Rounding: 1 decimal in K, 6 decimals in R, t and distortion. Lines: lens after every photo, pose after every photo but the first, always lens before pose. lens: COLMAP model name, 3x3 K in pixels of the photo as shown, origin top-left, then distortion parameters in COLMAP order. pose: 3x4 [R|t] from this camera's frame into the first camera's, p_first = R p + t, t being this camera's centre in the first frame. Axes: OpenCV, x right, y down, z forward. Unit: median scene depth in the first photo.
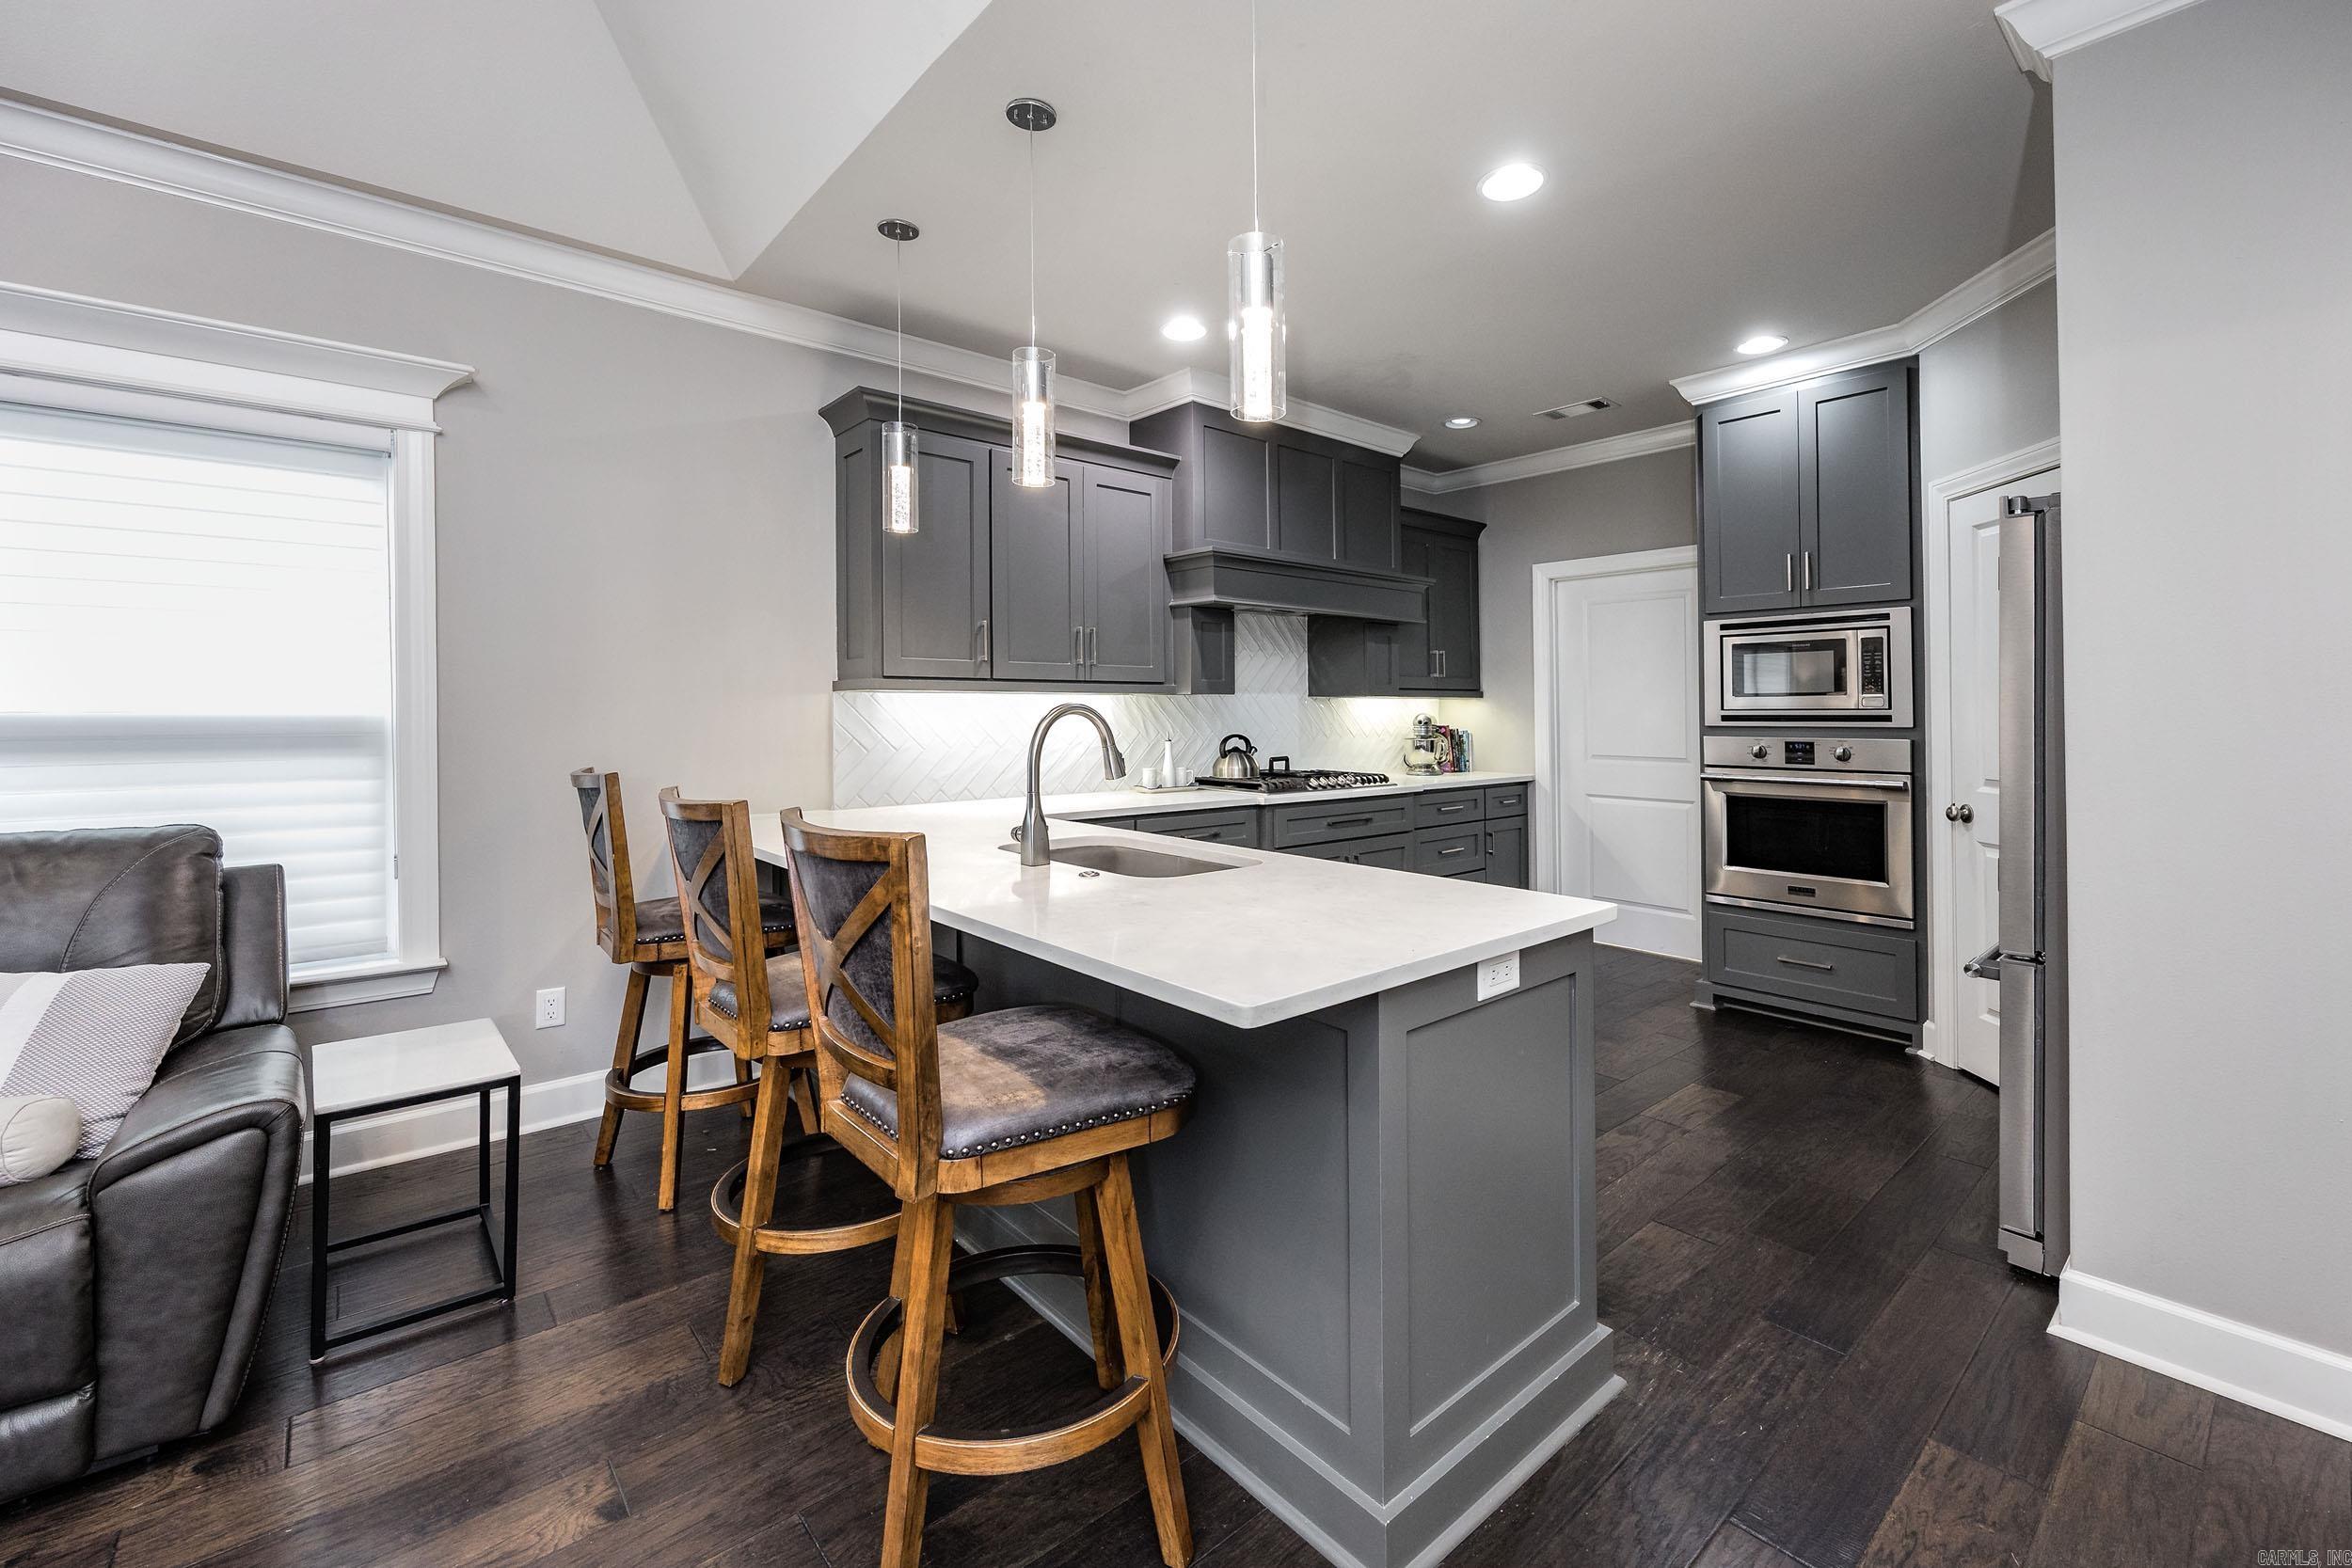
lens RADIAL K [[1007.2, 0, 1253.3], [0, 1007.2, 686.8], [0, 0, 1]] dist [-0.004233, 0.000680]
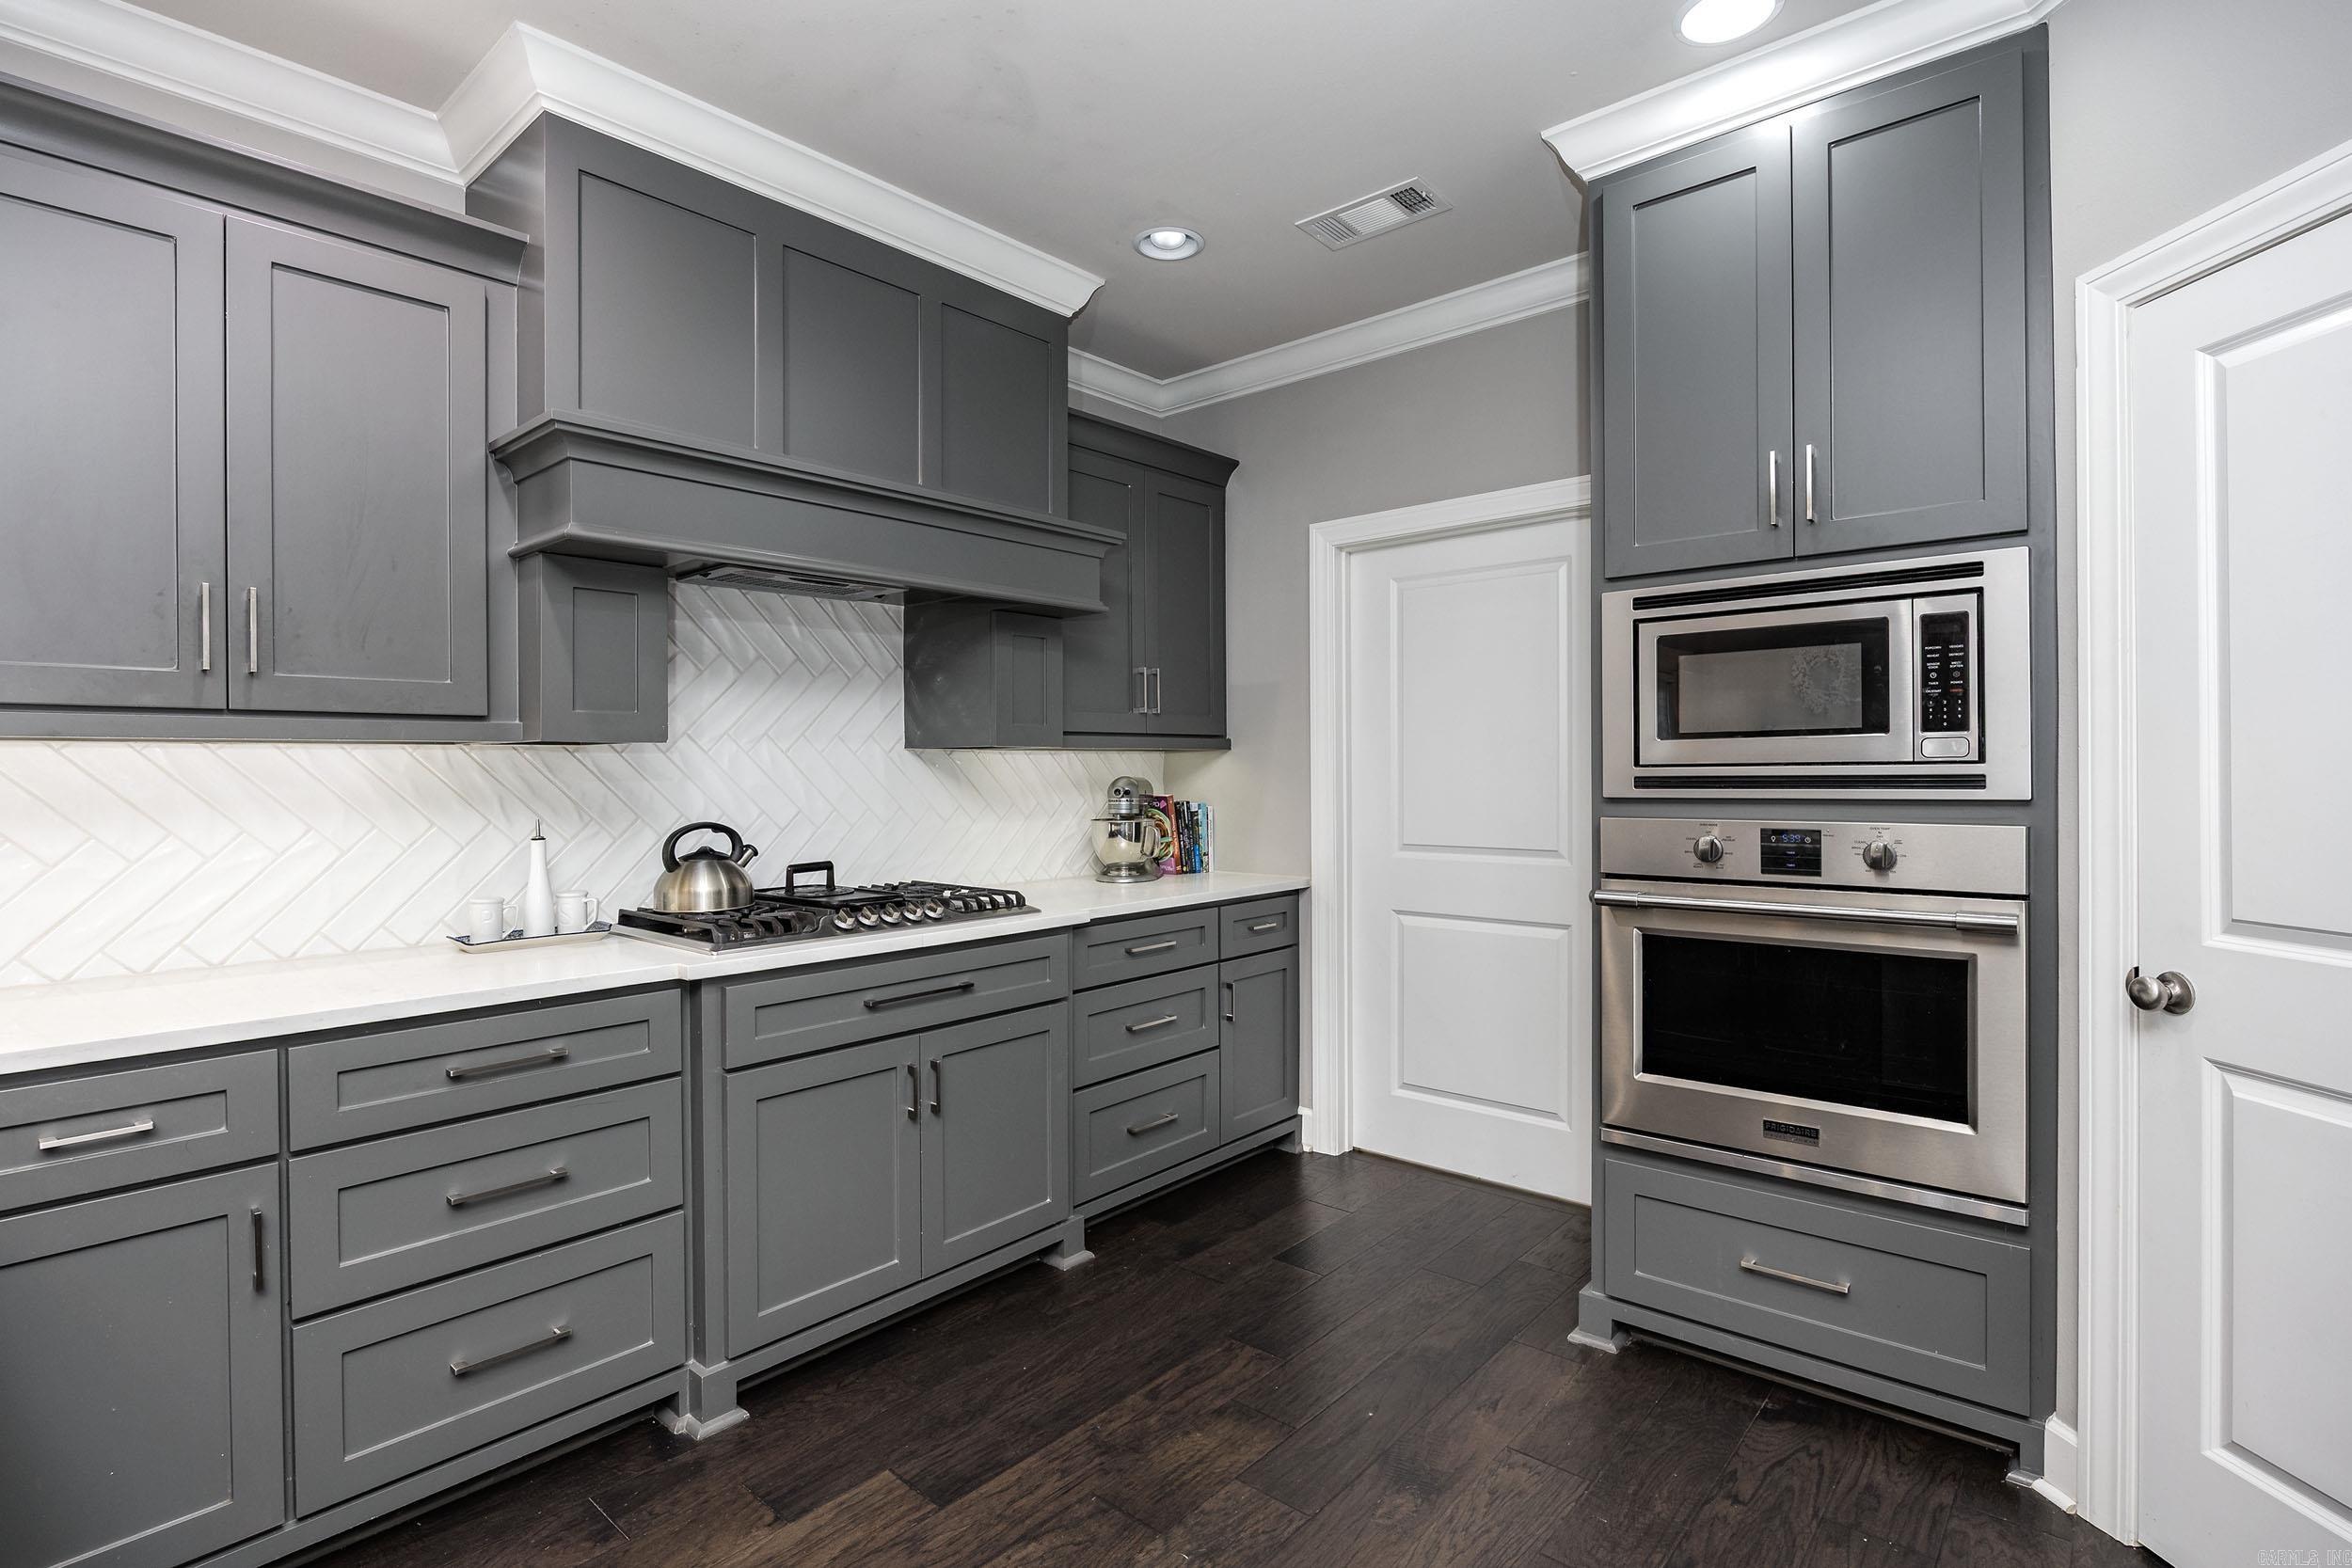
lens RADIAL K [[1147.0, 0, 1181.3], [0, 1147.0, 804.6], [0, 0, 1]] dist [-0.013175, -0.000133]
pose [[0.994294, -0.012707, 0.105914, 0.177268], [0.006934, 0.998479, 0.054697, 0.009028], [-0.106448, -0.053651, 0.992870, 0.451830]]
